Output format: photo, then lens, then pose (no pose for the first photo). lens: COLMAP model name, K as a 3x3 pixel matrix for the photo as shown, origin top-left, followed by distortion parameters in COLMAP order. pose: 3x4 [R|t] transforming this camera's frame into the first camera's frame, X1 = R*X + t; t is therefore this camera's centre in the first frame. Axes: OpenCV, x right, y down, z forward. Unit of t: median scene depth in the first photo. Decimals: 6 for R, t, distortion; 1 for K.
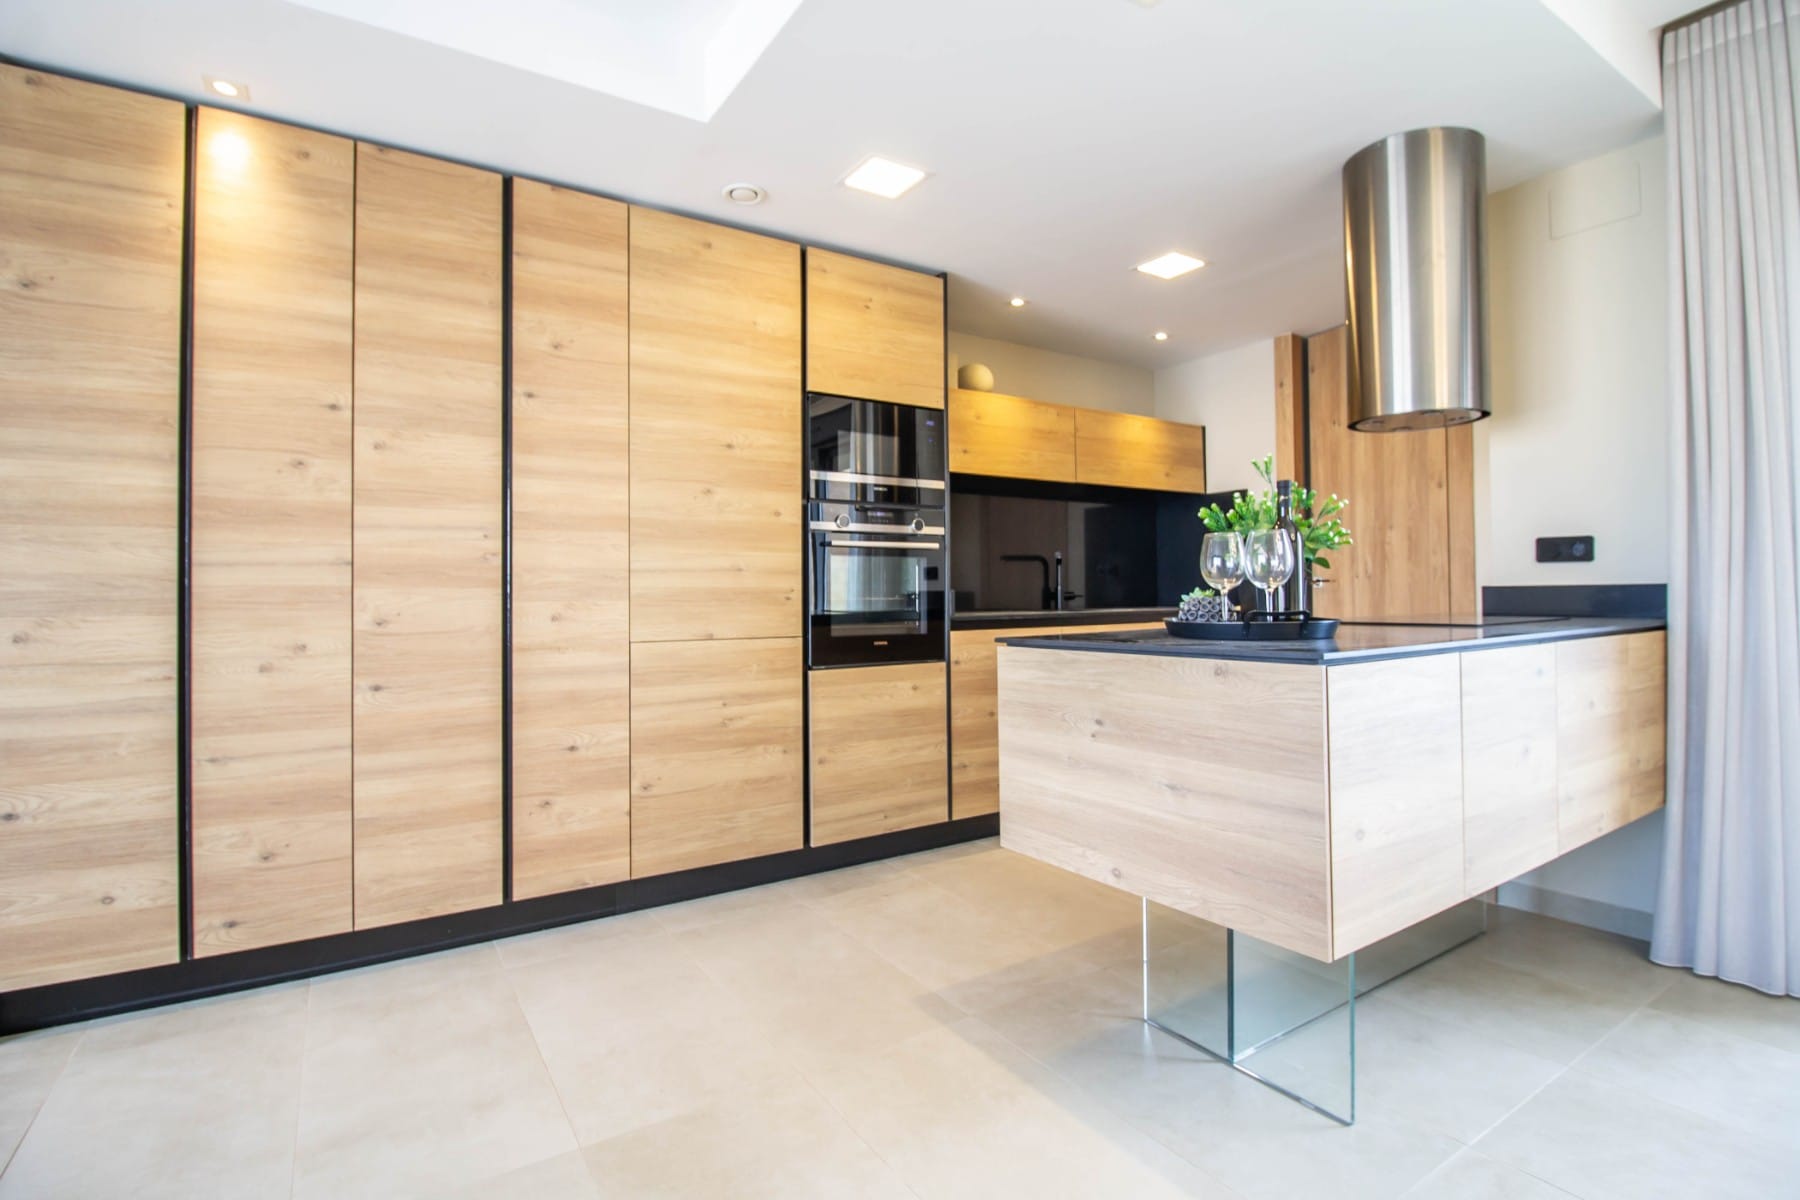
lens RADIAL K [[863.9, 0, 897.4], [0, 863.9, 581.2], [0, 0, 1]] dist [-0.010453, -0.000482]
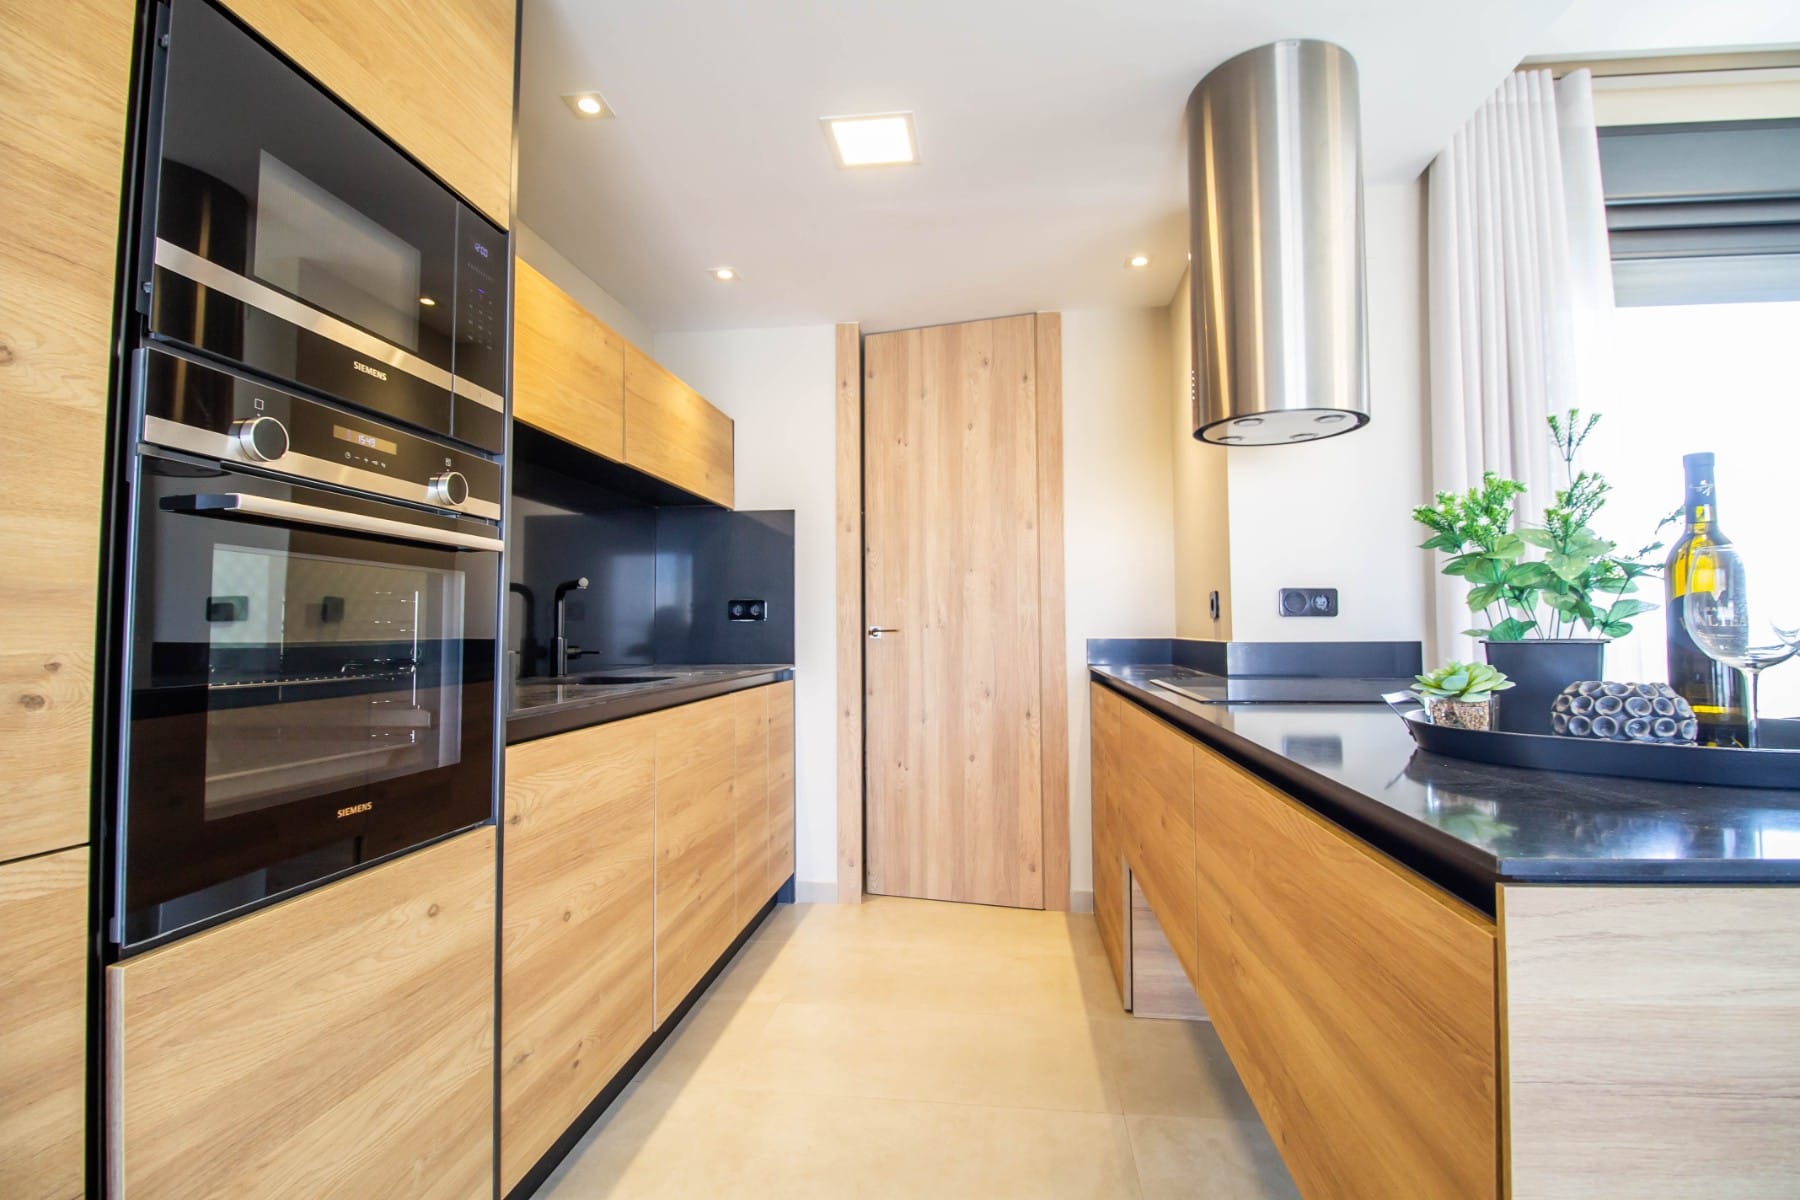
lens RADIAL K [[845.7, 0, 912.7], [0, 845.7, 590.4], [0, 0, 1]] dist [-0.004470, -0.009470]
pose [[0.642729, 0.042274, 0.764926, -0.144870], [-0.011465, 0.998895, -0.045571, -0.003803], [-0.766008, 0.020520, 0.642504, 0.640119]]
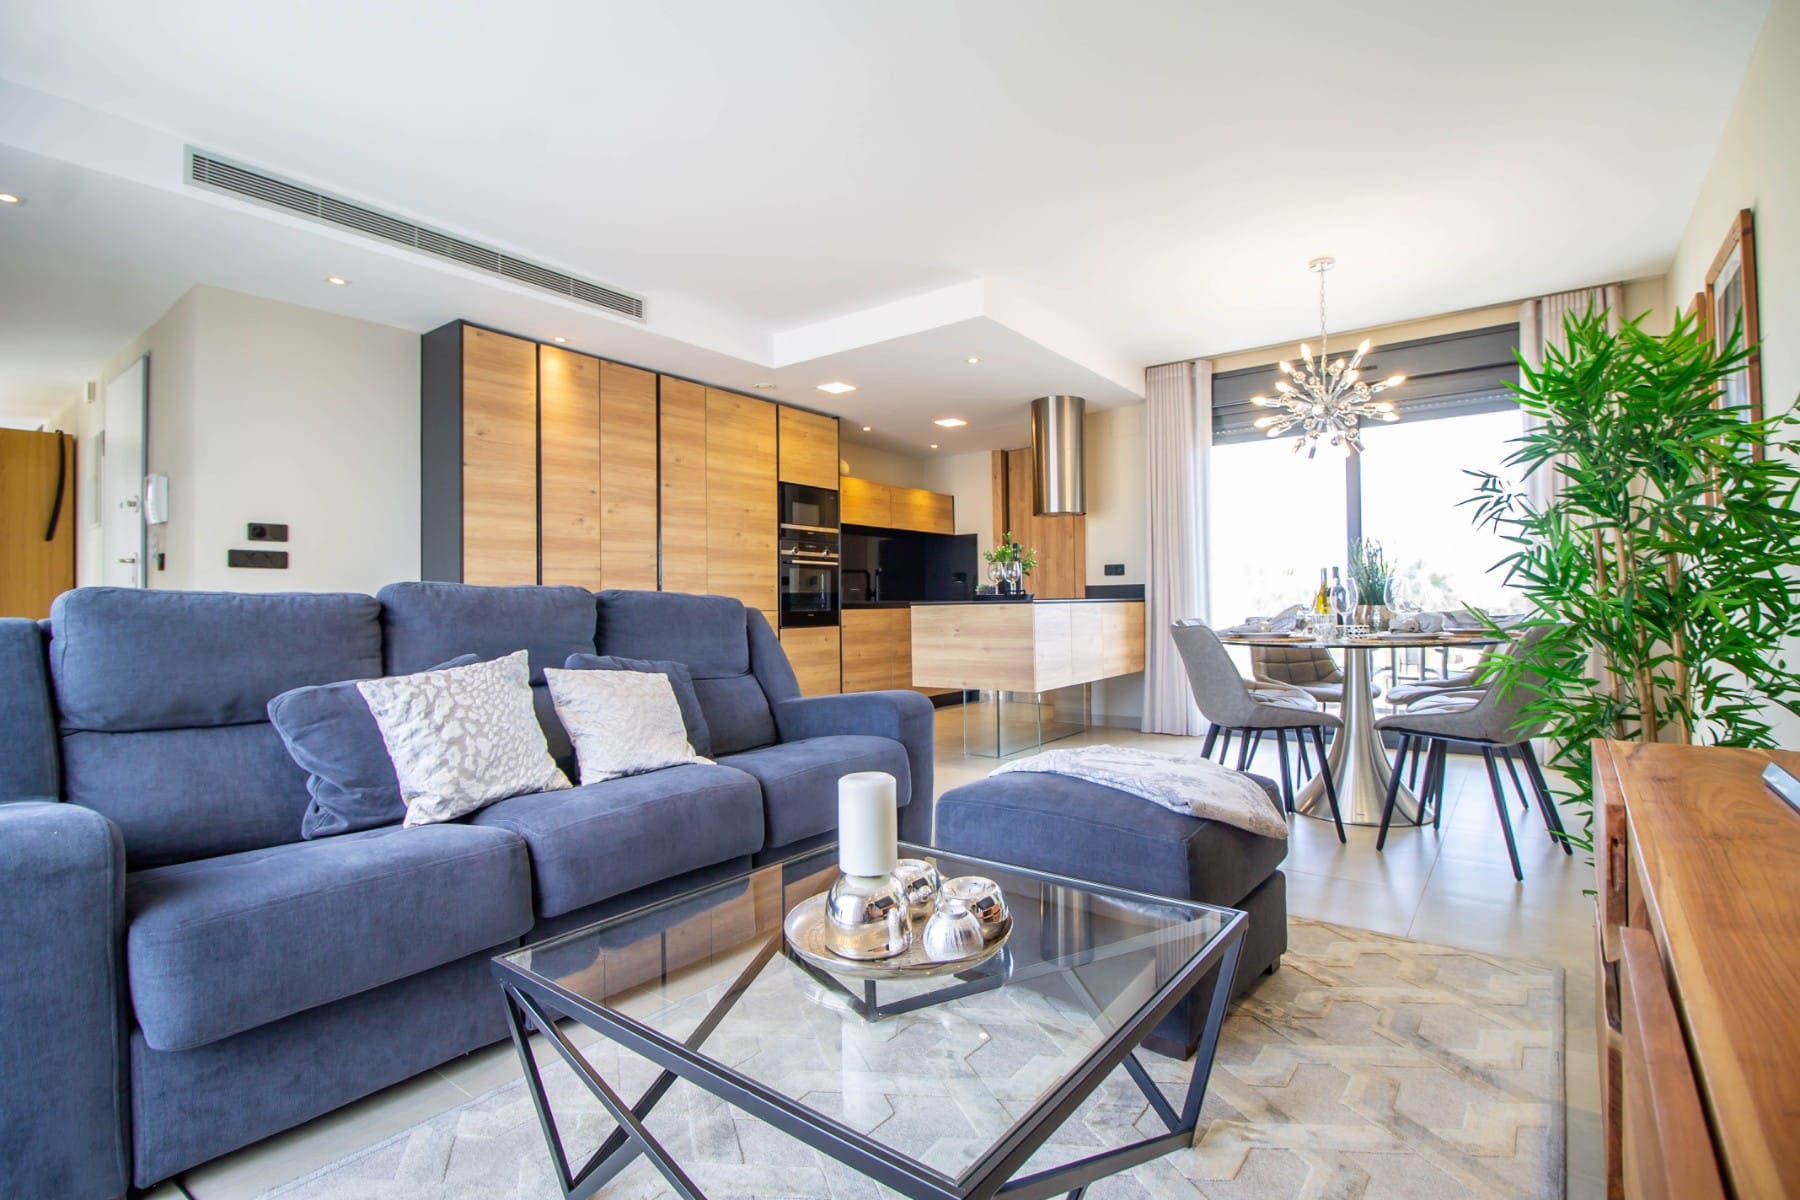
lens RADIAL K [[845.7, 0, 912.7], [0, 845.7, 590.4], [0, 0, 1]] dist [-0.004470, -0.009470]
pose [[0.934390, 0.004028, 0.356228, -0.493996], [-0.002064, 0.999981, -0.005893, 0.029460], [-0.356245, 0.004772, 0.934380, -0.844827]]
